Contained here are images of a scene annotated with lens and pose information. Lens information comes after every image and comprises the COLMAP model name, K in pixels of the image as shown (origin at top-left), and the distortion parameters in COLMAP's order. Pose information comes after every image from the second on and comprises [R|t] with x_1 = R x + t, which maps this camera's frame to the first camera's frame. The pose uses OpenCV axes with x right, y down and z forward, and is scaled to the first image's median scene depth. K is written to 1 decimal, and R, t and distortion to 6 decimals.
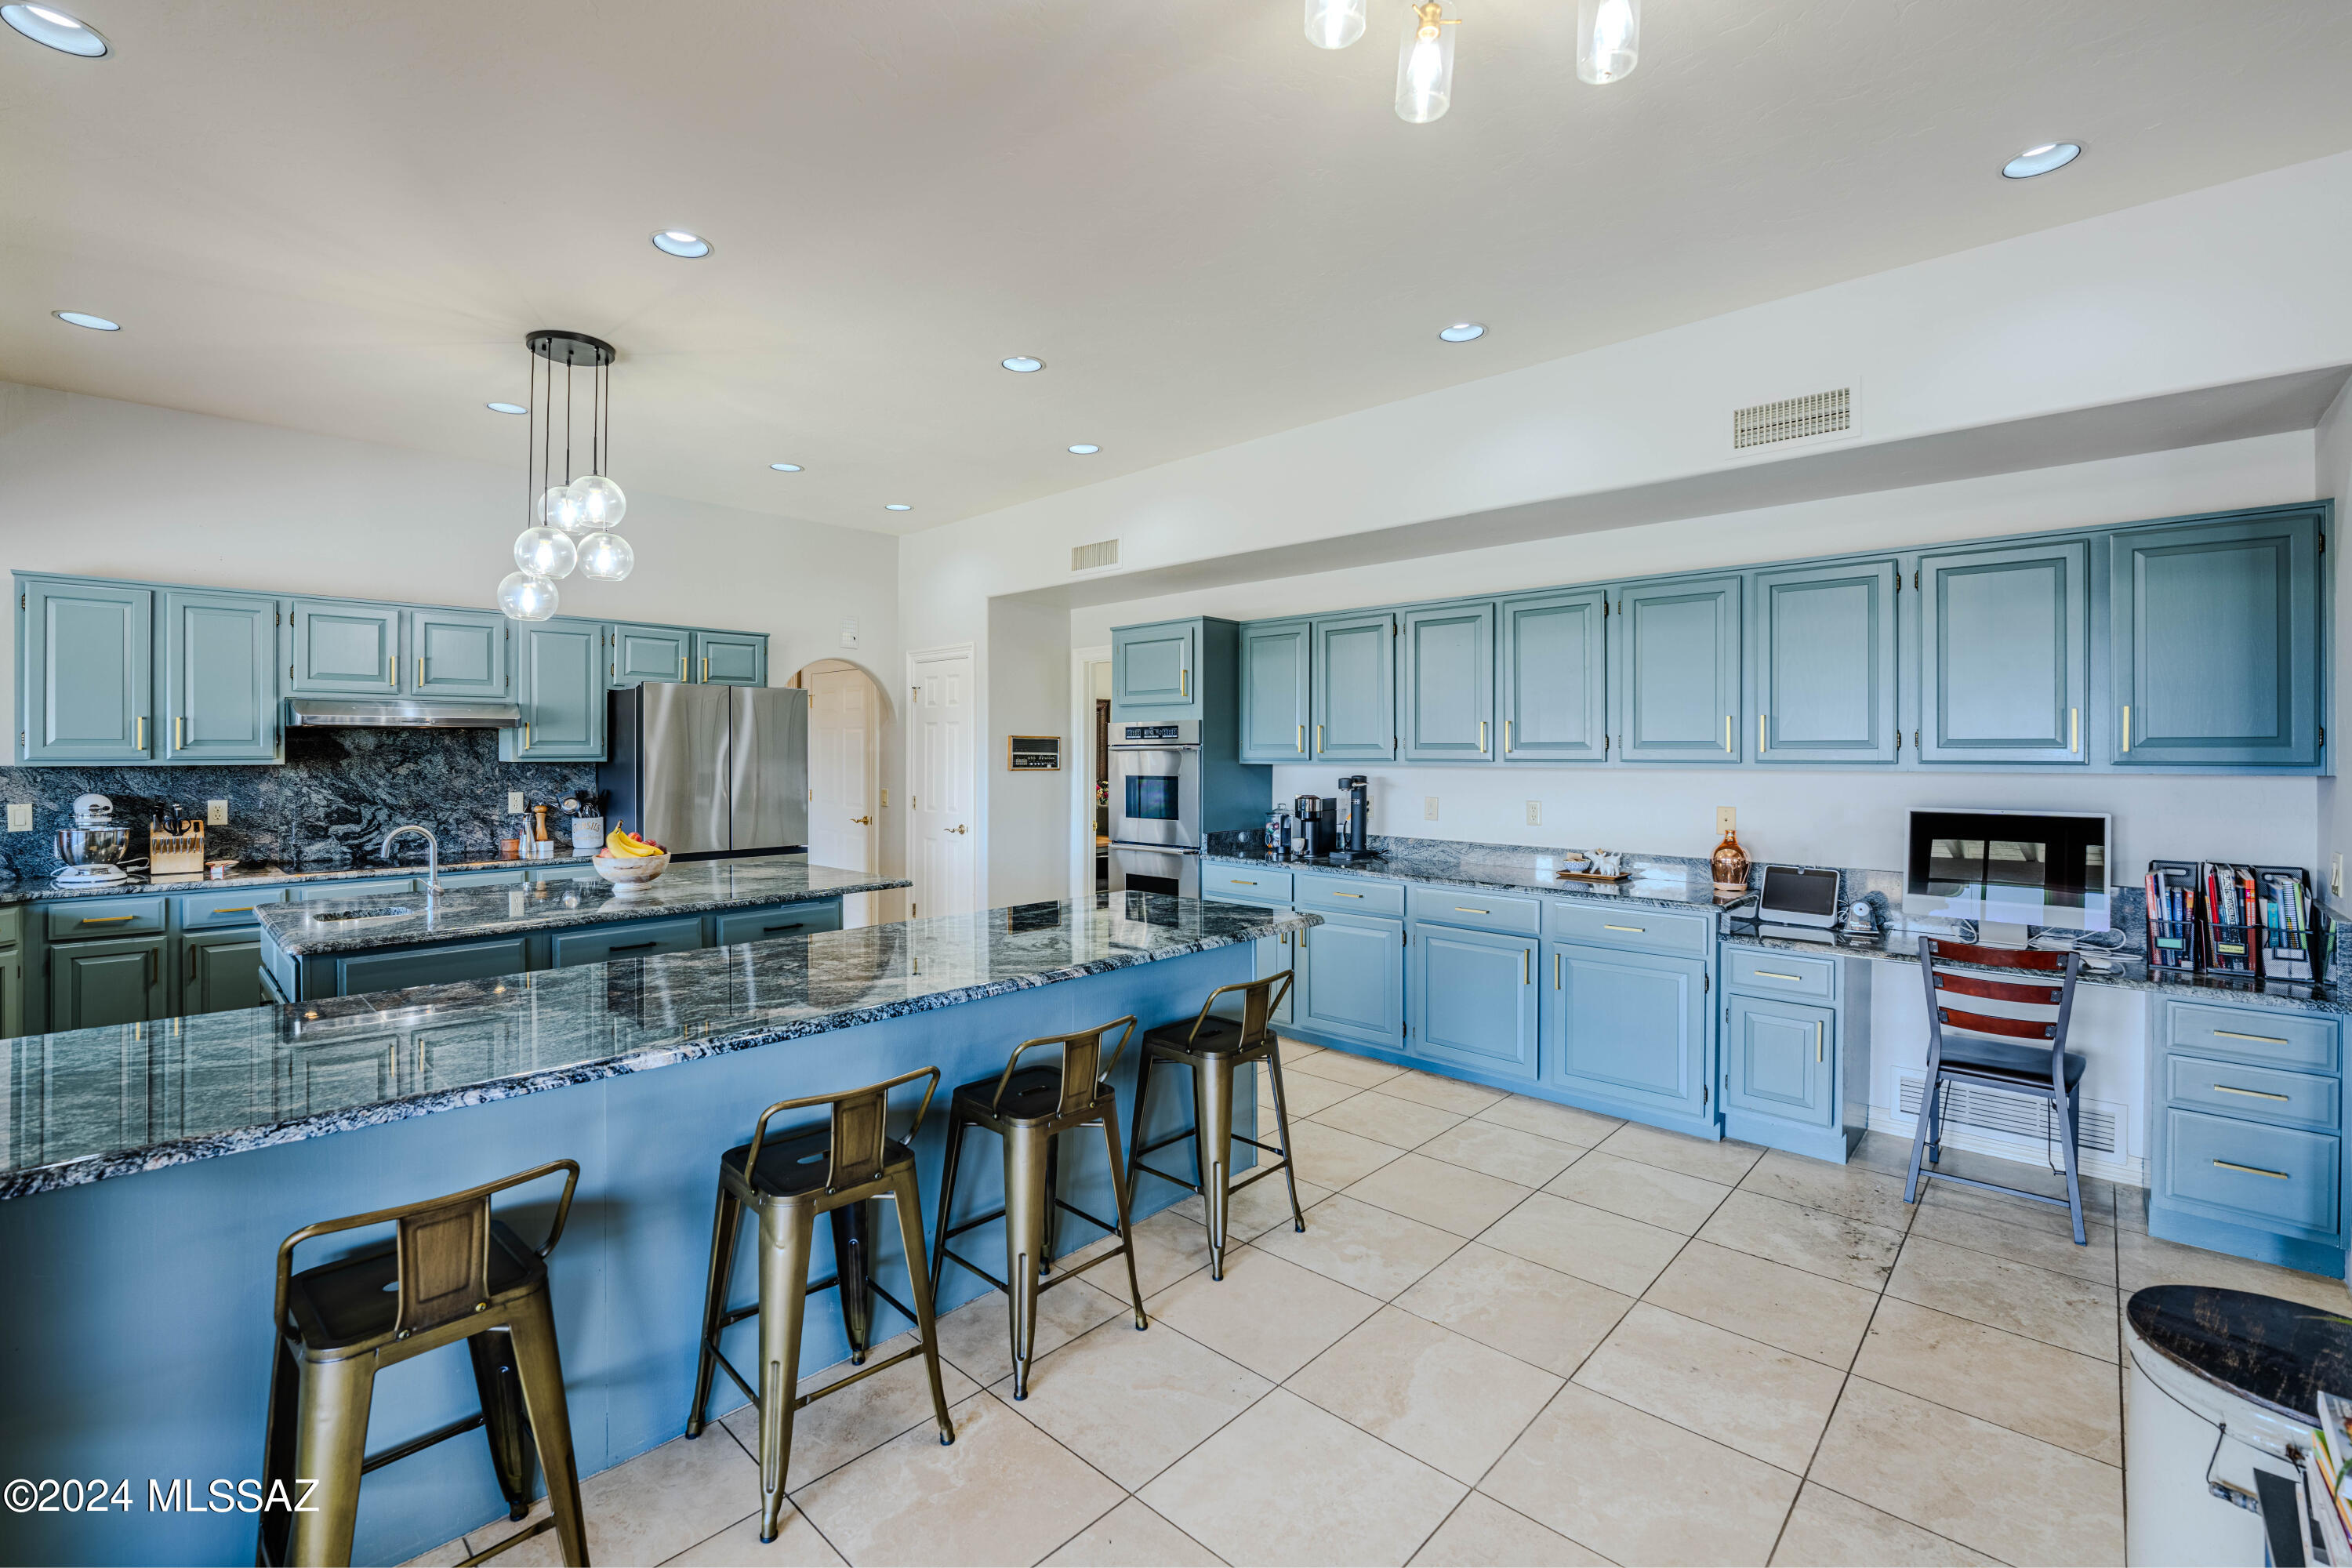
lens RADIAL K [[980.2, 0, 1116.5], [0, 980.2, 748.9], [0, 0, 1]] dist [-0.025928, 0.000053]
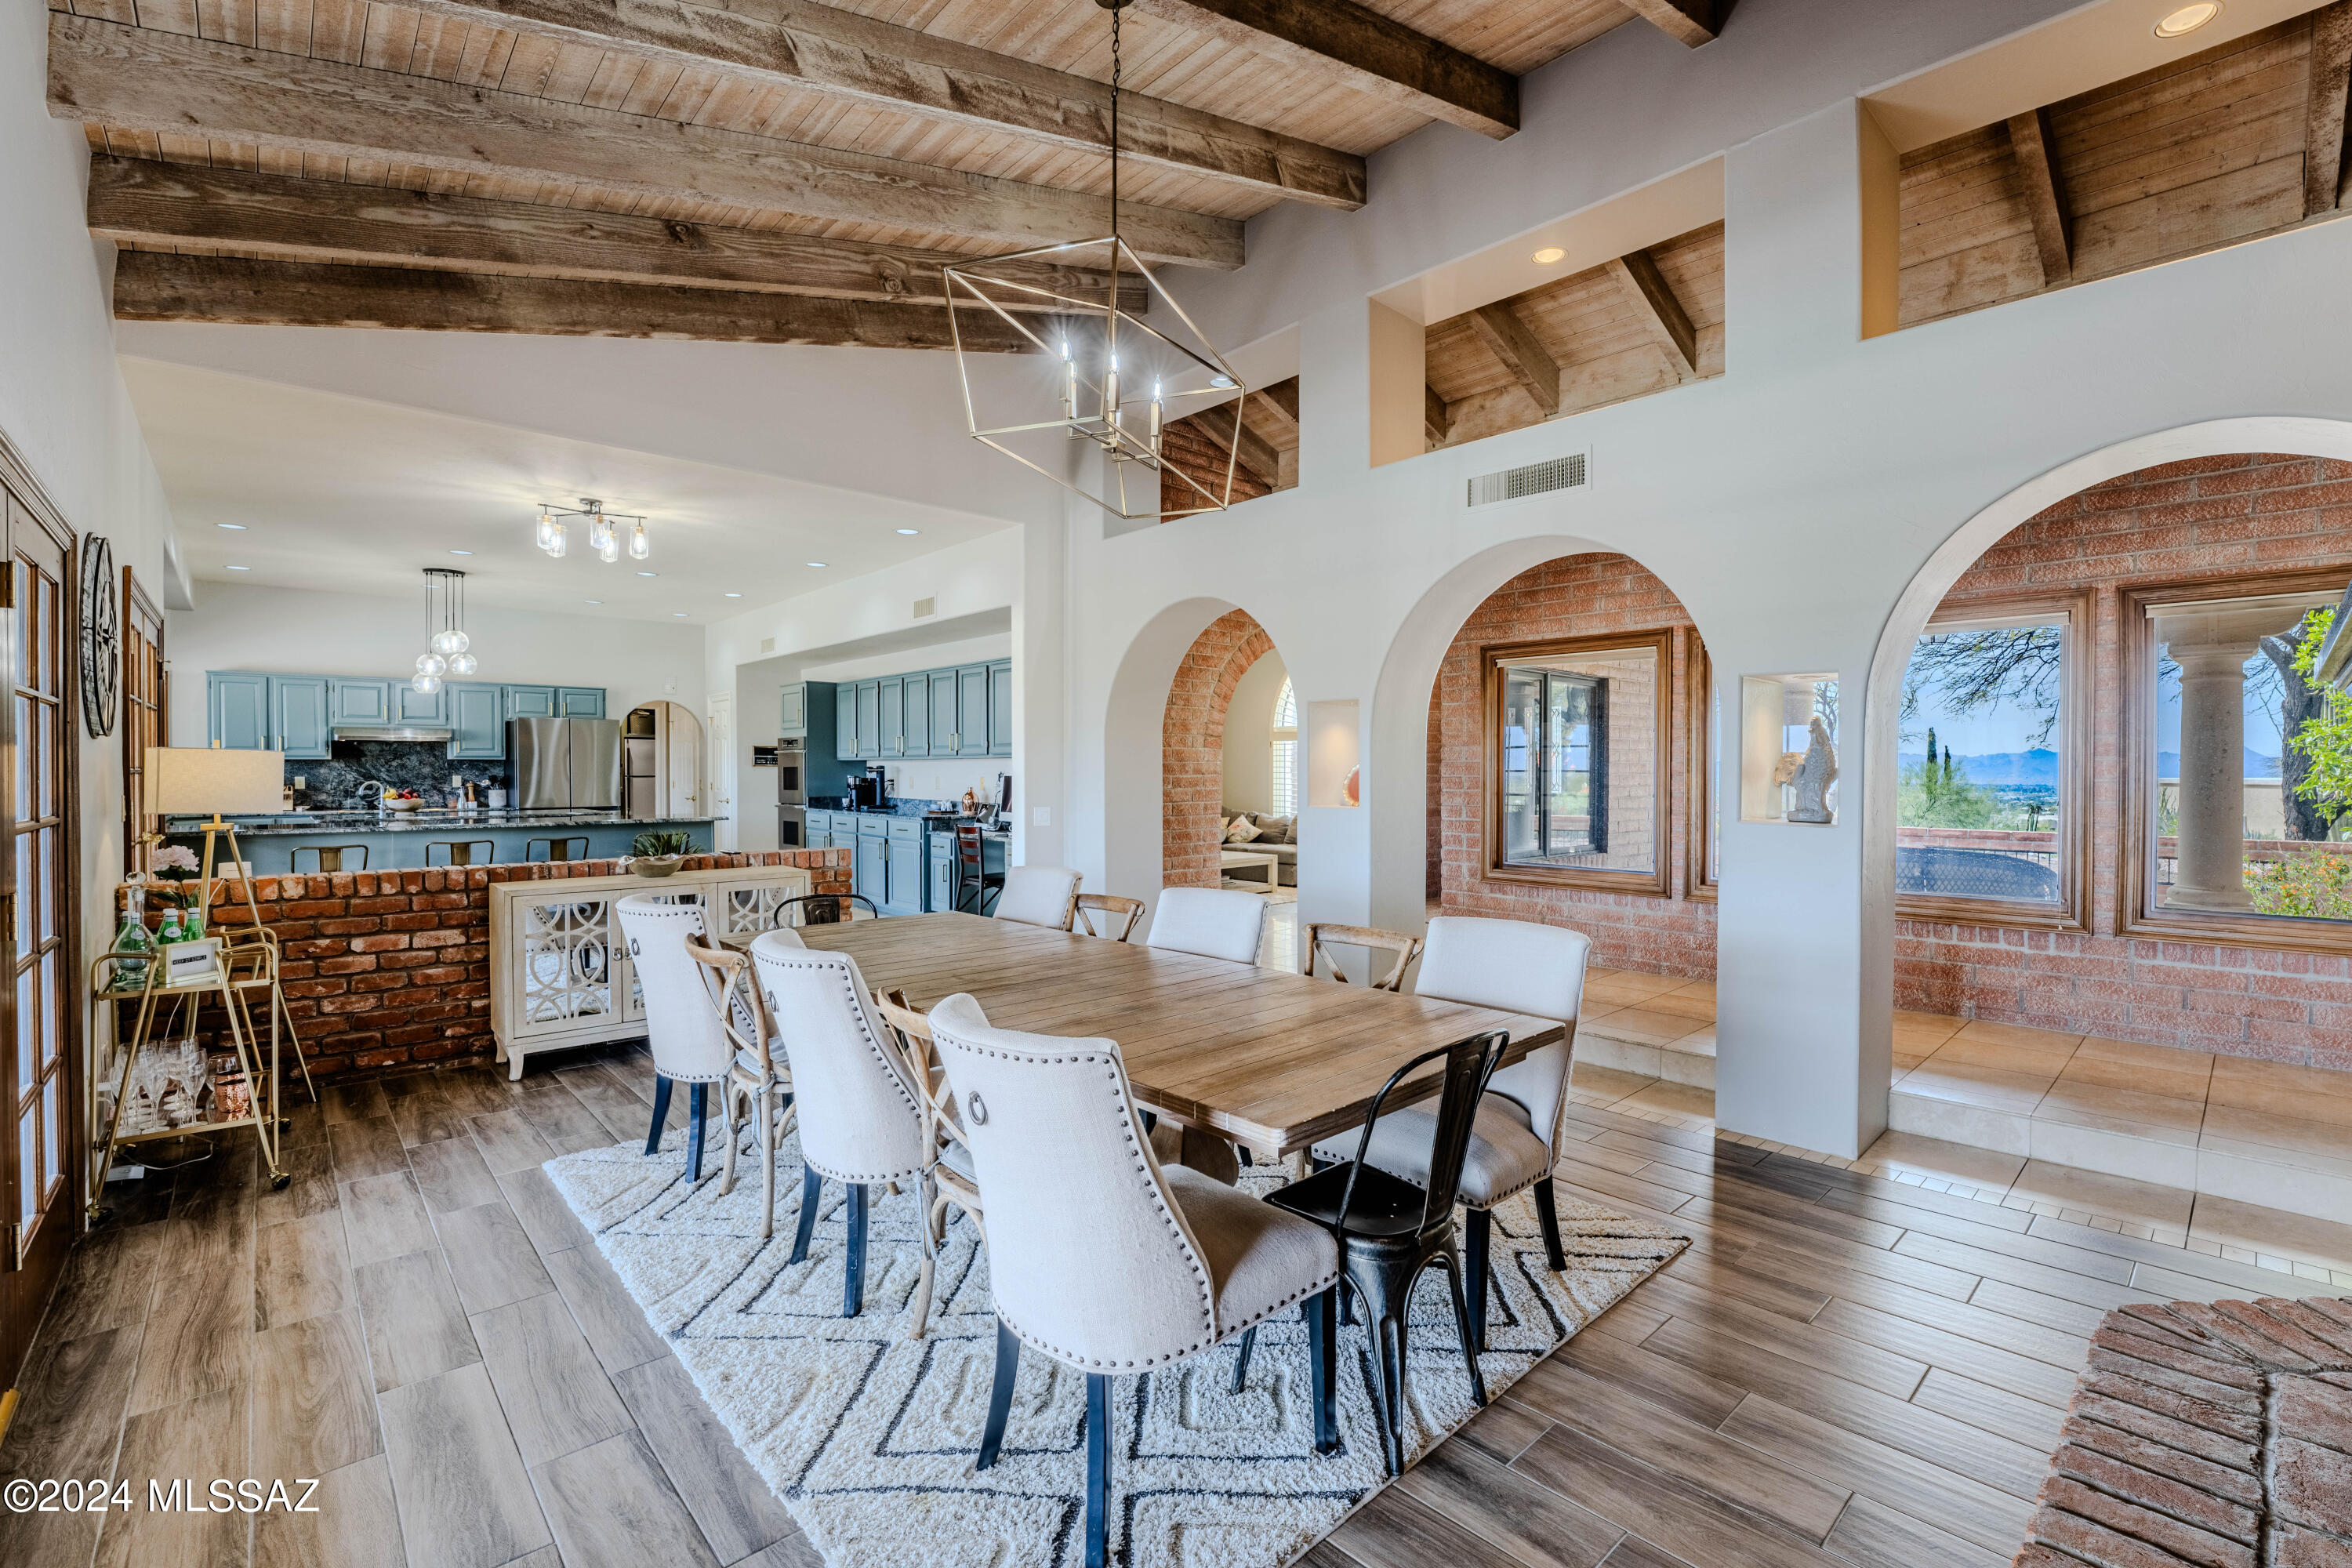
lens RADIAL K [[969.1, 0, 1176.0], [0, 969.1, 784.0], [0, 0, 1]] dist [-0.025879, 0.000541]
pose [[0.999534, -0.000450, -0.030518, 0.861267], [0.001027, 0.999821, 0.018895, 0.027787], [0.030504, -0.018917, 0.999356, -0.838605]]
